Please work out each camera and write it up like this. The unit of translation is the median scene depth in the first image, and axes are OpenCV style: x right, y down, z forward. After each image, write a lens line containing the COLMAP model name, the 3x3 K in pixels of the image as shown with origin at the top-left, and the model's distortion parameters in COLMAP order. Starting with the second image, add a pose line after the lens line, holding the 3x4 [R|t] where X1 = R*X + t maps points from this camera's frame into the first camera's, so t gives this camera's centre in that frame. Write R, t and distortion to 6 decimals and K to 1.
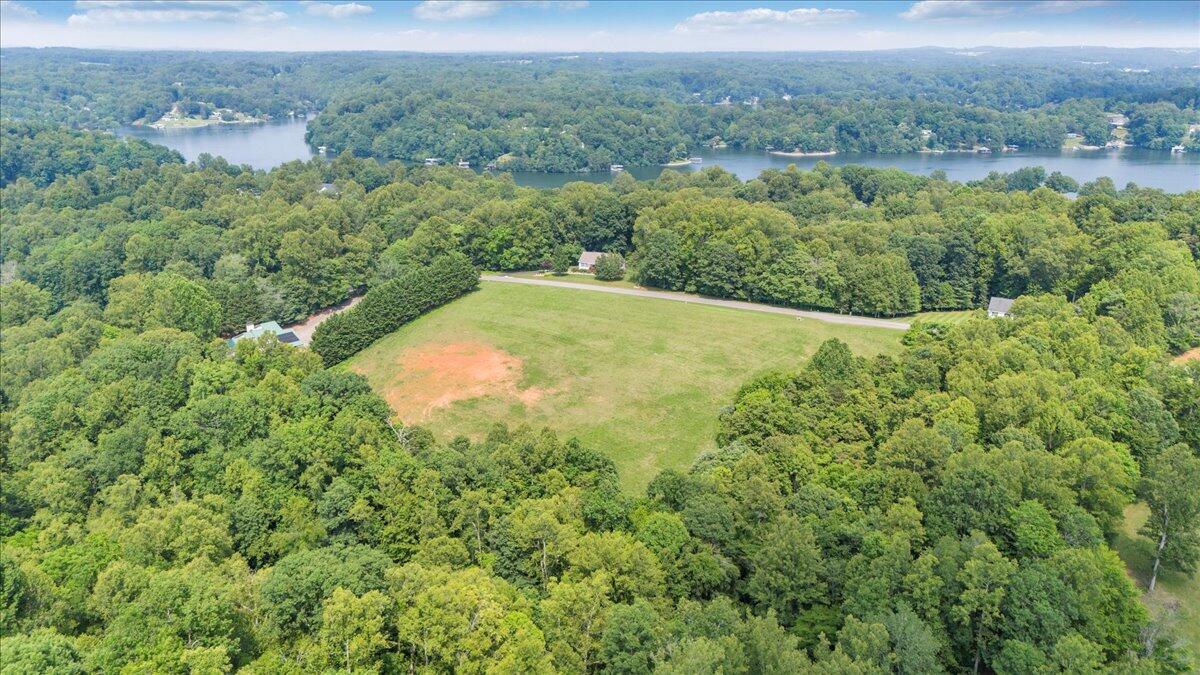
lens RADIAL K [[888.4, 0, 600.0], [0, 888.4, 337.5], [0, 0, 1]] dist [0.086002, -0.095756]
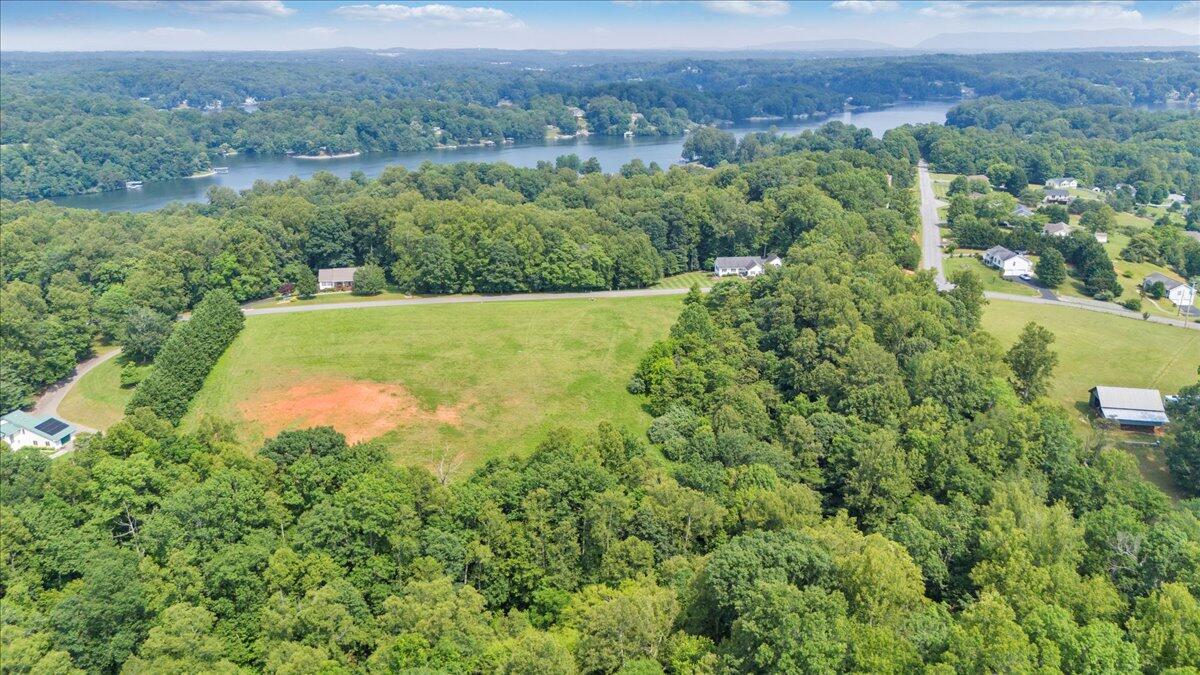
lens RADIAL K [[888.4, 0, 600.0], [0, 888.4, 337.5], [0, 0, 1]] dist [0.086002, -0.095756]
pose [[0.821618, -0.179760, 0.540953, -0.309880], [0.179984, 0.982239, 0.053036, -0.026305], [-0.540879, 0.053788, 0.839379, 0.070419]]
